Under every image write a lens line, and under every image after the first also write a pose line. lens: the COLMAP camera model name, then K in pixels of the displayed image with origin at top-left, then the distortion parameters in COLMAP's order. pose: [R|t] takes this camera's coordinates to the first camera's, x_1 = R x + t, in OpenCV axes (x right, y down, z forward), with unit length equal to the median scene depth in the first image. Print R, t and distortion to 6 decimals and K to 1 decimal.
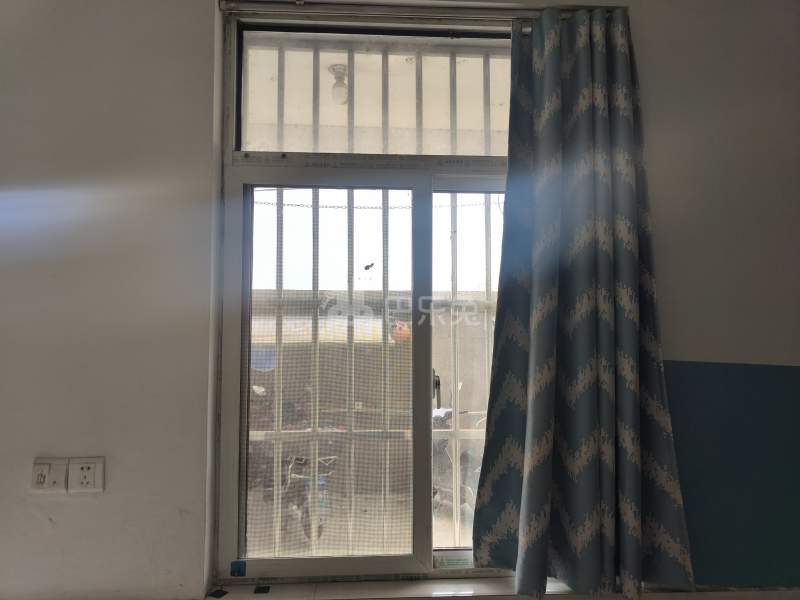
lens RADIAL K [[548.7, 0, 381.1], [0, 548.7, 303.4], [0, 0, 1]] dist [0.006653, 0.000051]
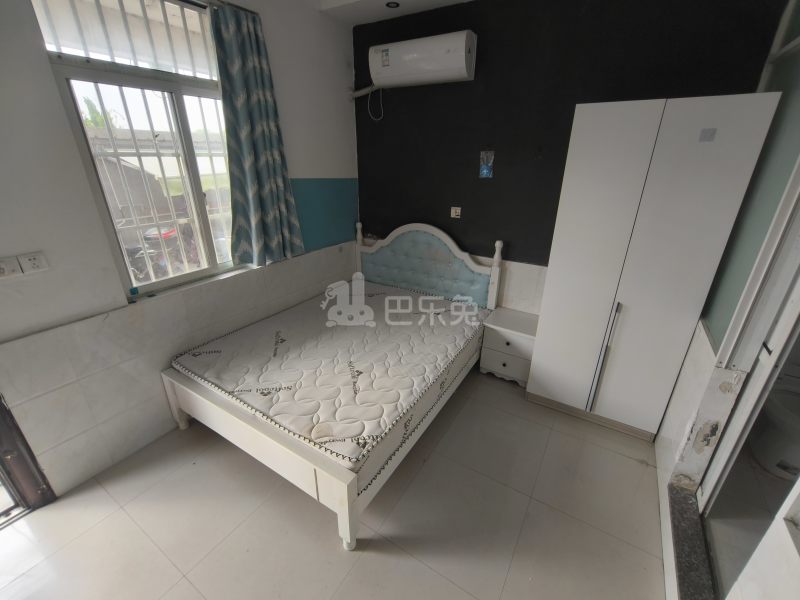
lens RADIAL K [[349.3, 0, 400.0], [0, 349.3, 300.7], [0, 0, 1]] dist [0.002126, 0.000970]
pose [[0.579651, -0.317053, 0.750654, -0.715957], [-0.046190, 0.906936, 0.418729, -0.106472], [-0.813554, -0.277390, 0.511062, -0.567892]]
